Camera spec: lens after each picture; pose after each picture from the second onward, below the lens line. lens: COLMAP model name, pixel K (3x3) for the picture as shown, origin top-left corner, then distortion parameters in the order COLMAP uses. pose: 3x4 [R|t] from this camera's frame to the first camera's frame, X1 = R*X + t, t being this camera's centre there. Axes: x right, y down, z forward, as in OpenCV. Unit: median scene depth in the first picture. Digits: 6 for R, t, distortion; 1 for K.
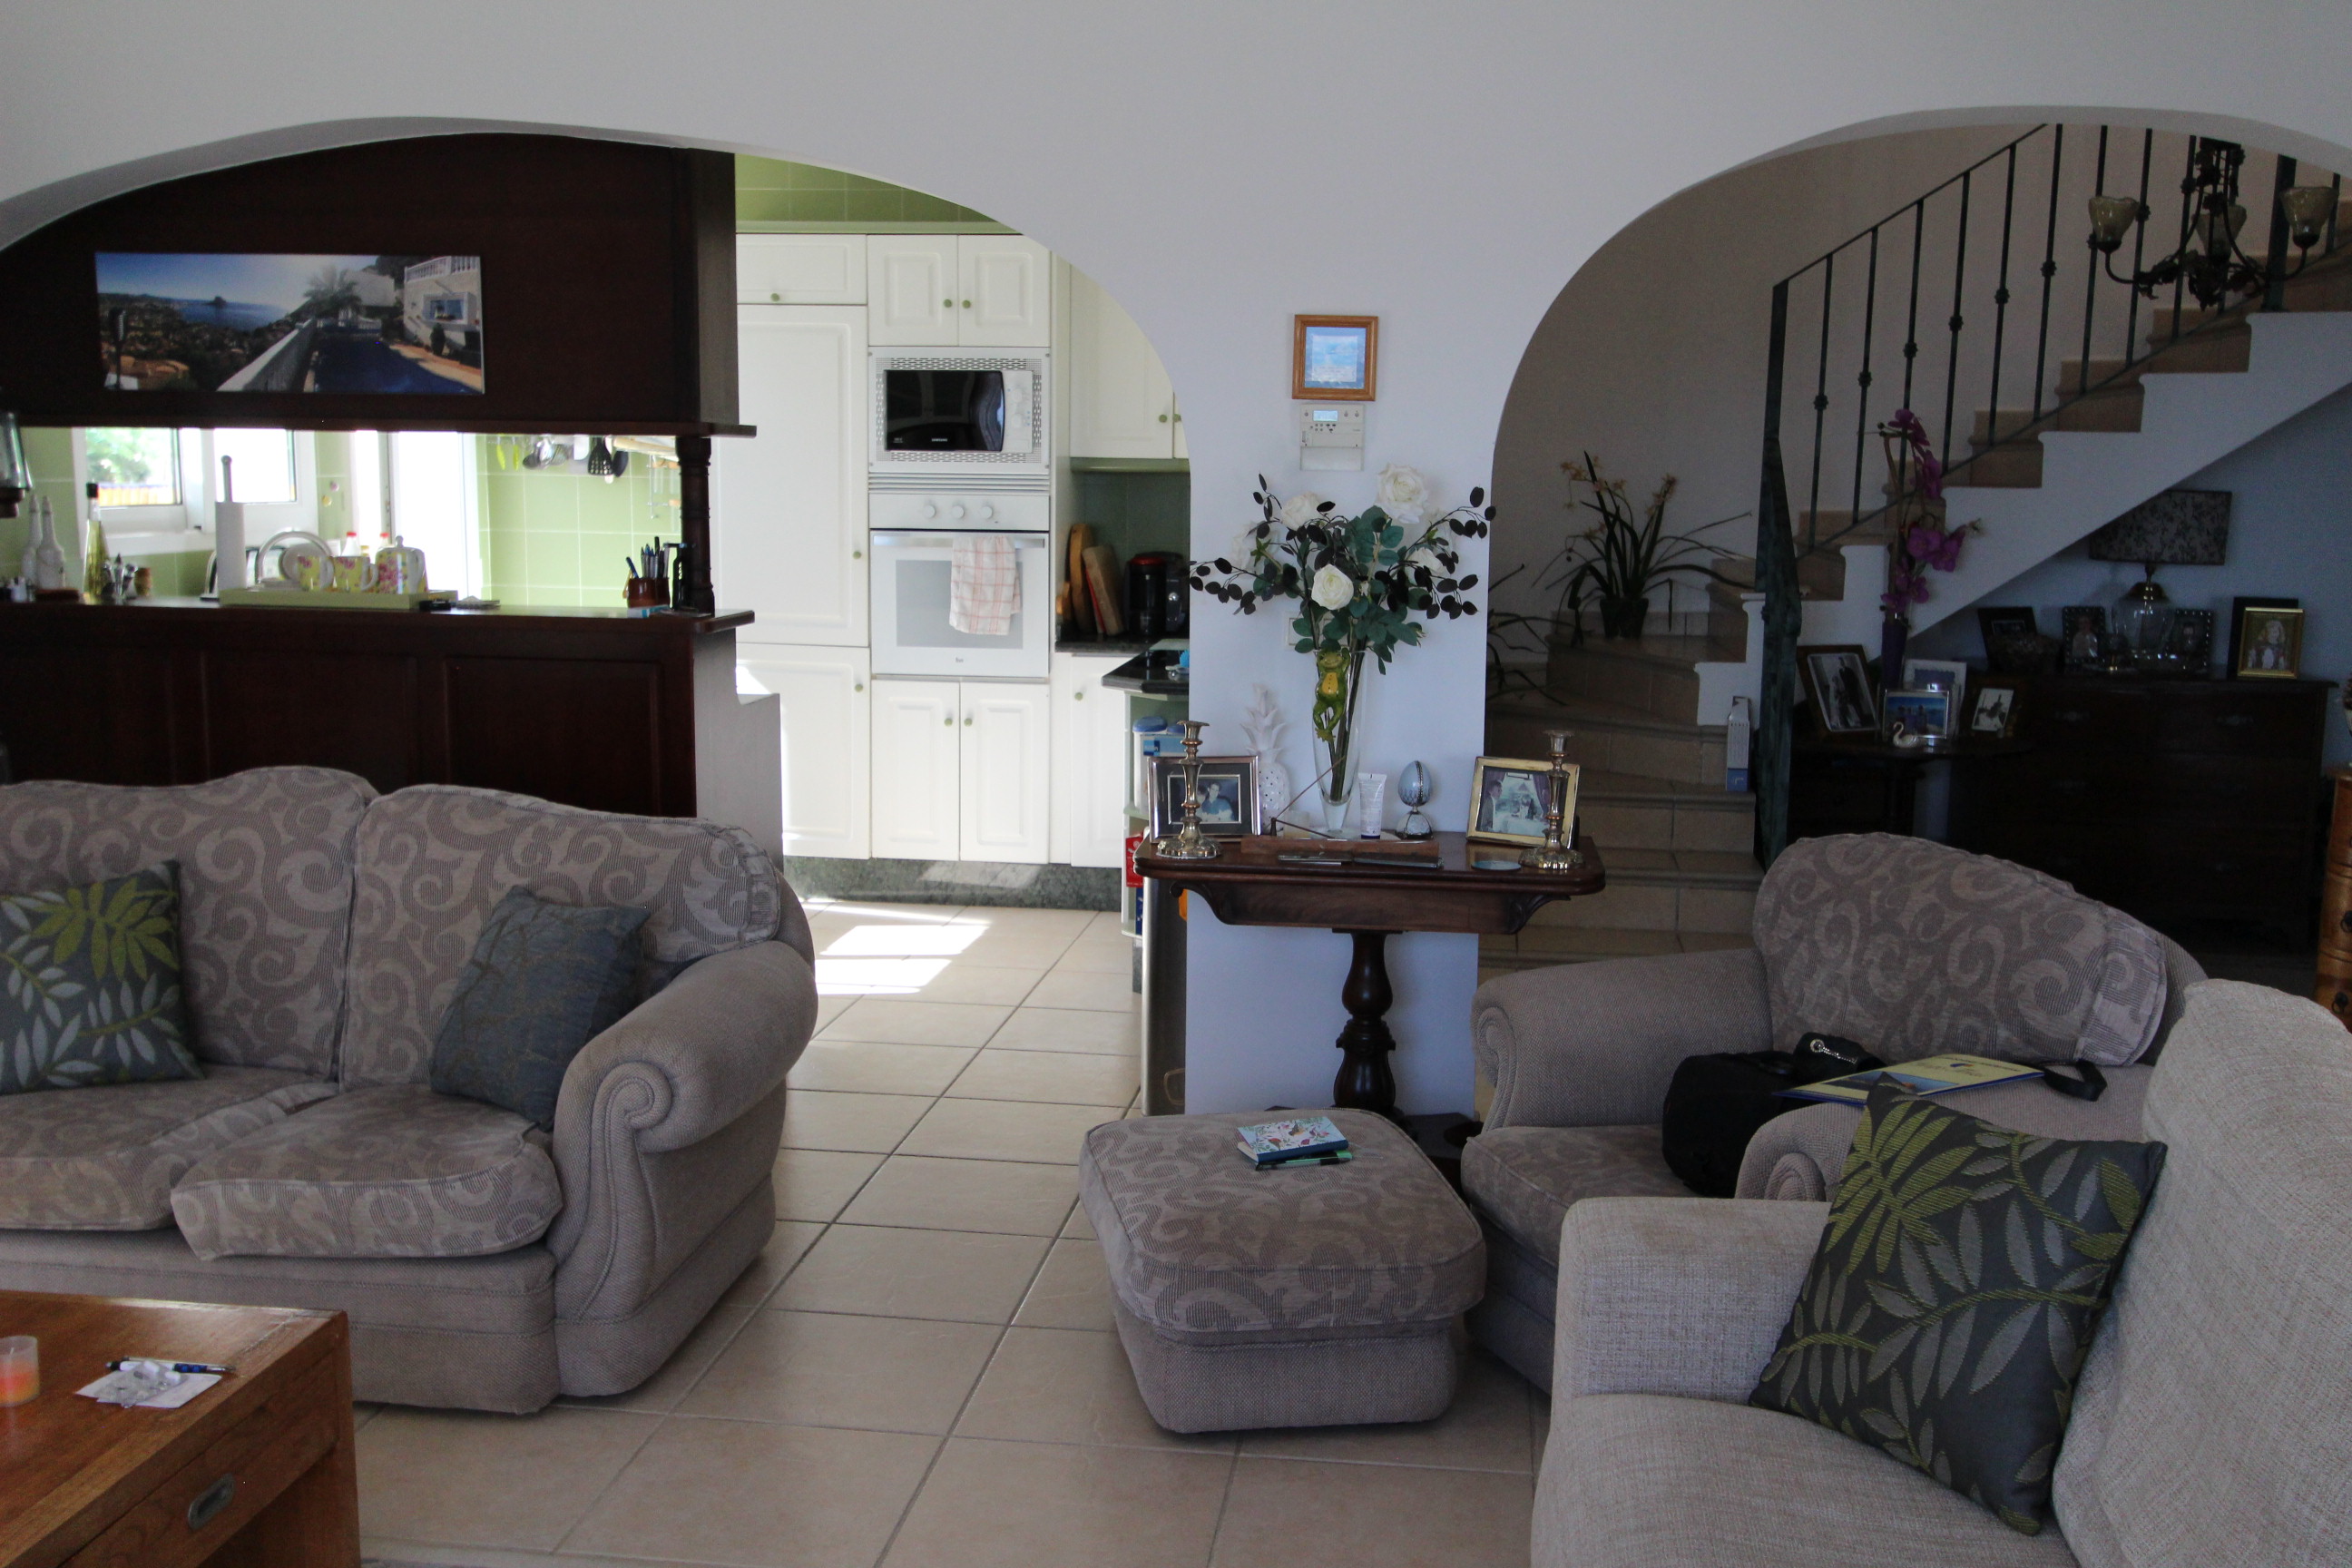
lens RADIAL K [[2268.1, 0, 1191.8], [0, 2268.1, 806.9], [0, 0, 1]] dist [0.010013, 0.000000]
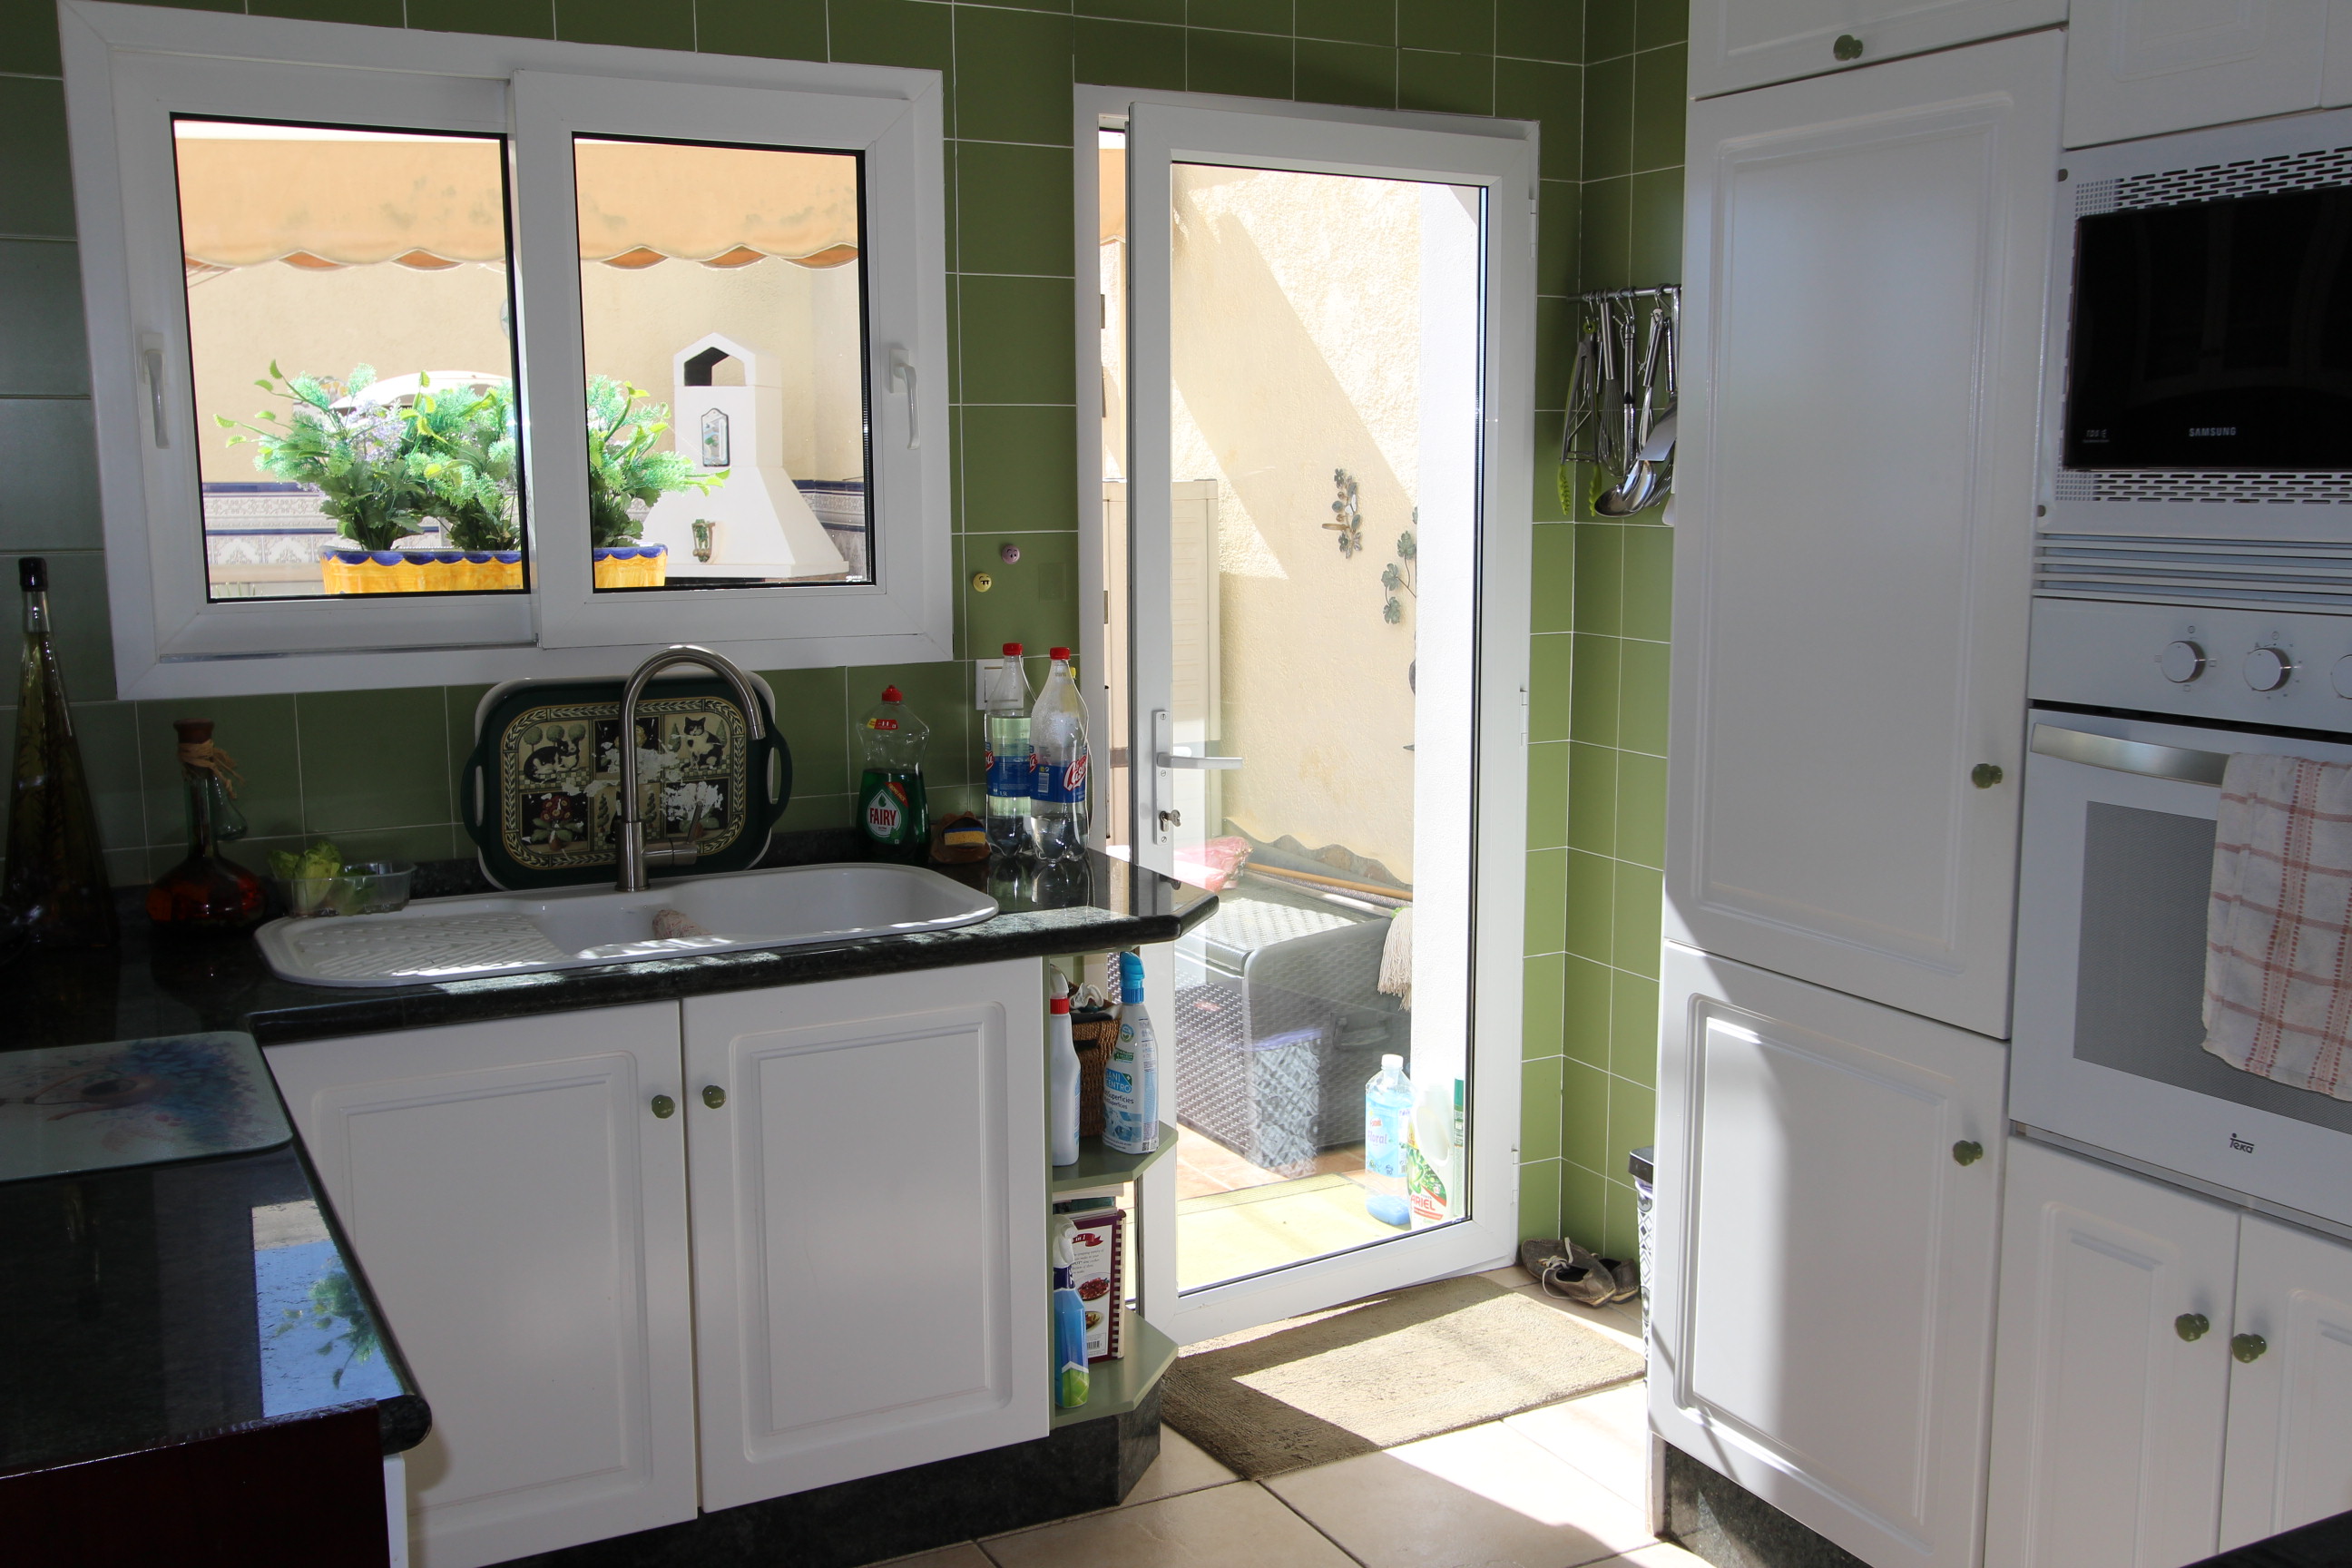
lens RADIAL K [[2268.1, 0, 1174.8], [0, 2268.1, 816.2], [0, 0, 1]] dist [0.010013, 0.000000]
pose [[0.575203, 0.111565, -0.810367, 0.108131], [-0.114727, 0.991867, 0.055119, -0.197485], [0.809926, 0.061266, 0.583324, 1.262858]]
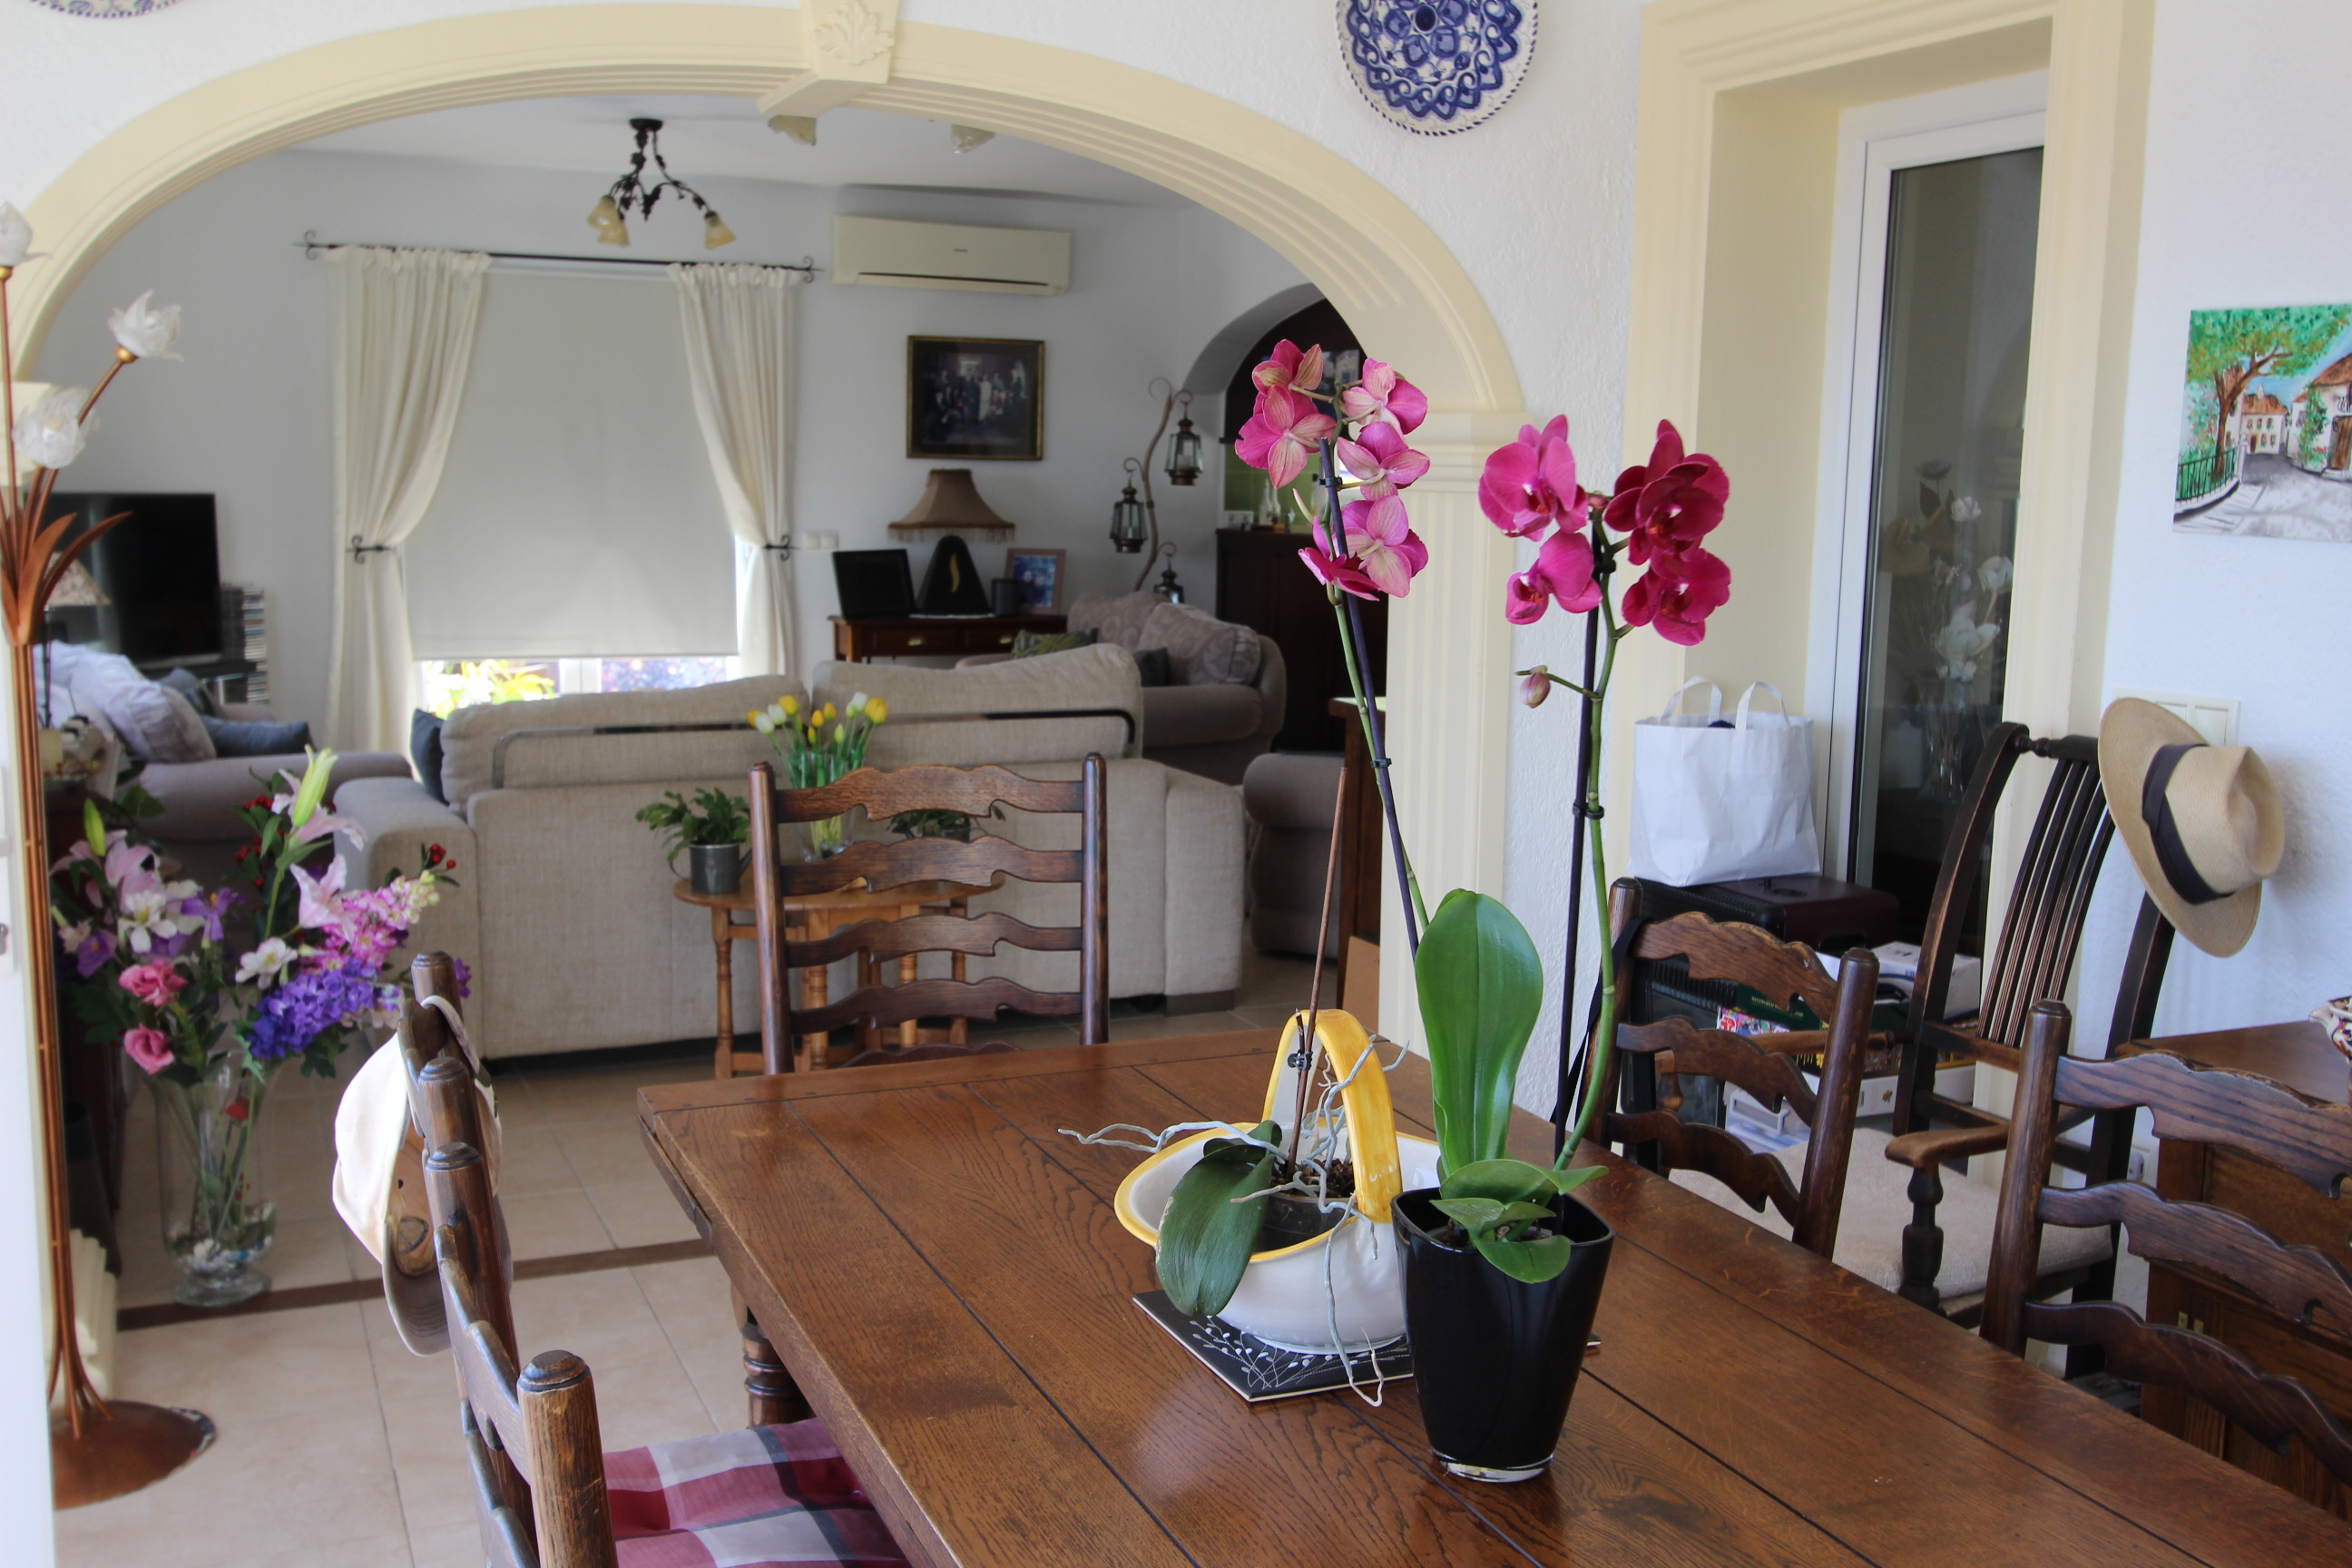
lens RADIAL K [[2268.1, 0, 1182.5], [0, 2268.1, 793.4], [0, 0, 1]] dist [0.010013, 0.000000]
pose [[0.520285, 0.117494, -0.845872, 1.530813], [-0.141986, 0.988606, 0.049987, 0.061509], [0.842107, 0.094095, 0.531039, -0.117065]]
